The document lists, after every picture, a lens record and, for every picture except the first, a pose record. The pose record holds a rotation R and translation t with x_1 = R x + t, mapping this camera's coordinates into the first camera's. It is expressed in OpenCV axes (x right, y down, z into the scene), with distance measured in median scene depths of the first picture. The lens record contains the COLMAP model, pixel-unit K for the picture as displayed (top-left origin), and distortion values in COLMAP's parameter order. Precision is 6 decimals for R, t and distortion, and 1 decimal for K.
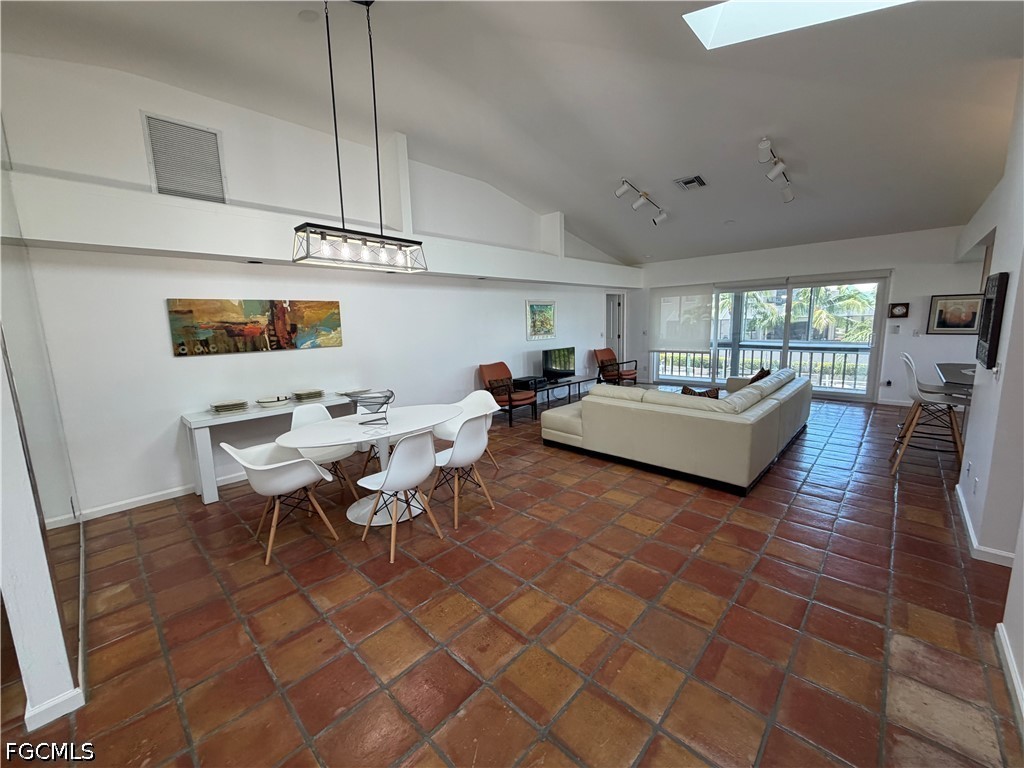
lens RADIAL K [[407.7, 0, 510.3], [0, 407.7, 381.6], [0, 0, 1]] dist [-0.000099, 0.000614]
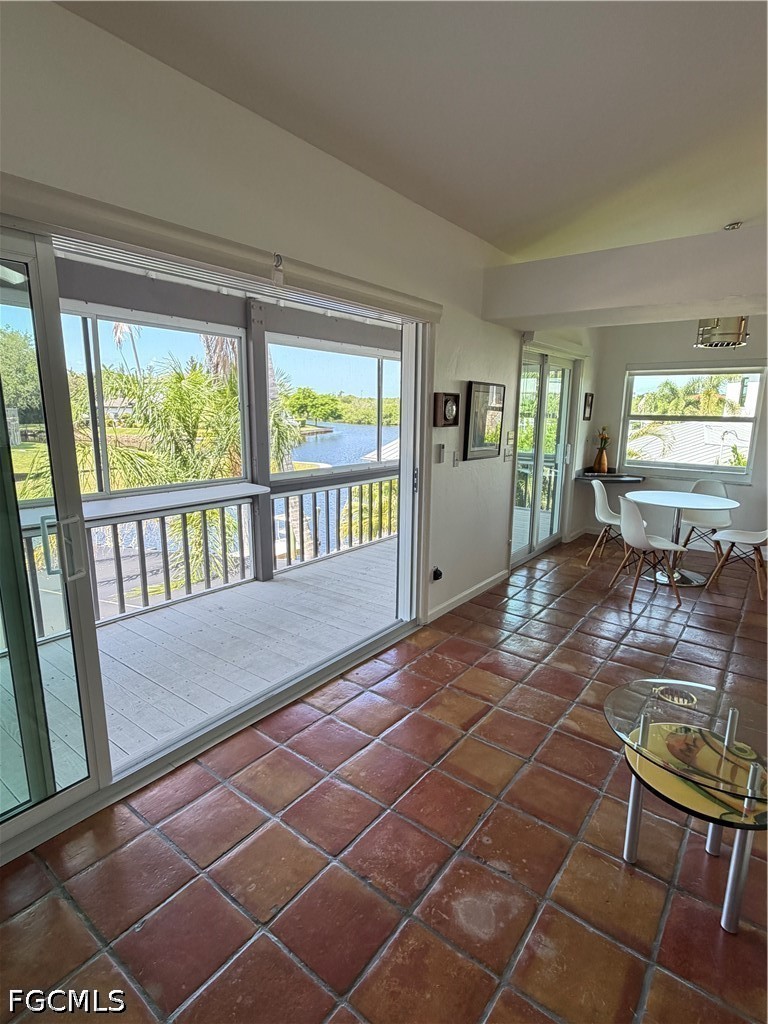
lens RADIAL K [[520.6, 0, 388.1], [0, 520.6, 512.8], [0, 0, 1]] dist [0.004218, -0.000277]
pose [[-0.104493, -0.170203, 0.979853, 0.403011], [0.137987, 0.973236, 0.183769, -0.178830], [-0.984906, 0.154410, -0.078211, 1.125061]]
